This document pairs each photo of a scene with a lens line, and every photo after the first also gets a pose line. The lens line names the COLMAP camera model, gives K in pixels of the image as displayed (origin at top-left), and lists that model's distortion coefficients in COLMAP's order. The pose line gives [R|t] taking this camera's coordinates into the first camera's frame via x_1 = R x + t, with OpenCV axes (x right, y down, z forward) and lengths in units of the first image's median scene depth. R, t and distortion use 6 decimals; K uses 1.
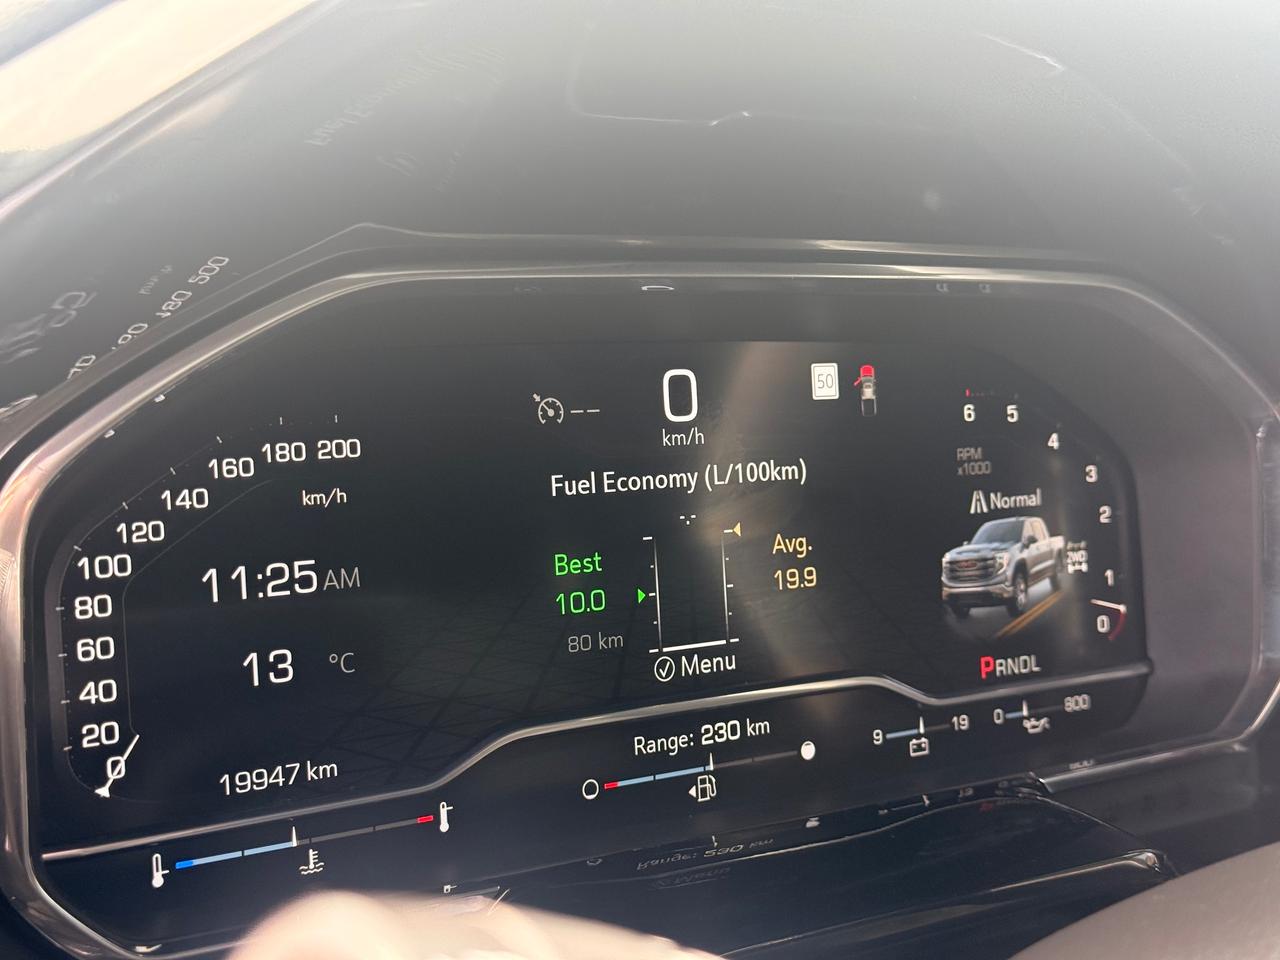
lens RADIAL K [[1817.6, 0, 639.6], [0, 1817.6, 478.9], [0, 0, 1]] dist [0.059138, 0.000000]
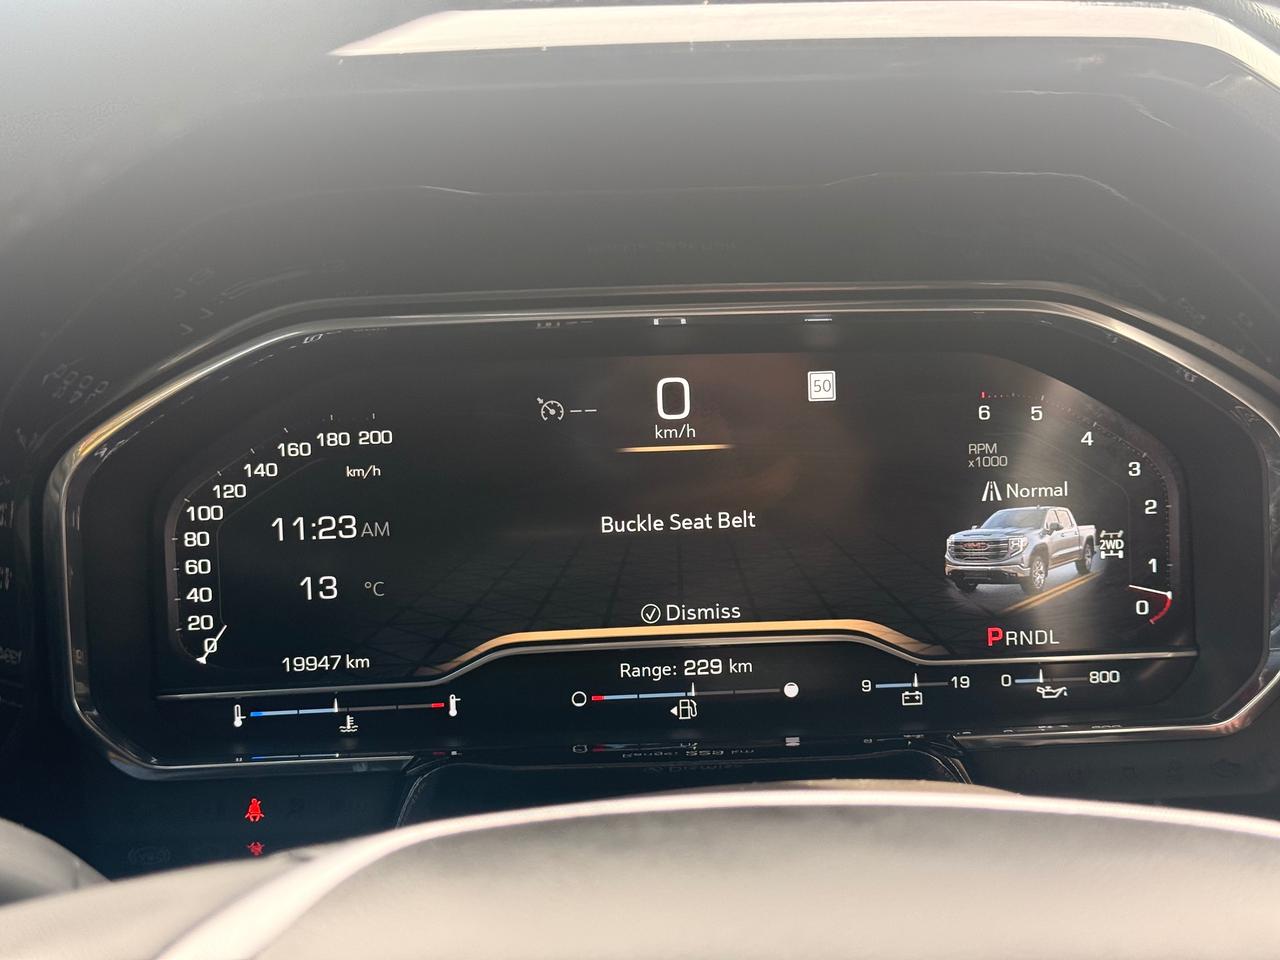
lens RADIAL K [[1817.6, 0, 641.5], [0, 1817.6, 481.7], [0, 0, 1]] dist [0.059138, 0.000000]
pose [[0.862000, 0.054067, -0.504016, 0.651840], [-0.023645, 0.997502, 0.066567, -0.072868], [0.506356, -0.045463, 0.861125, -0.098599]]
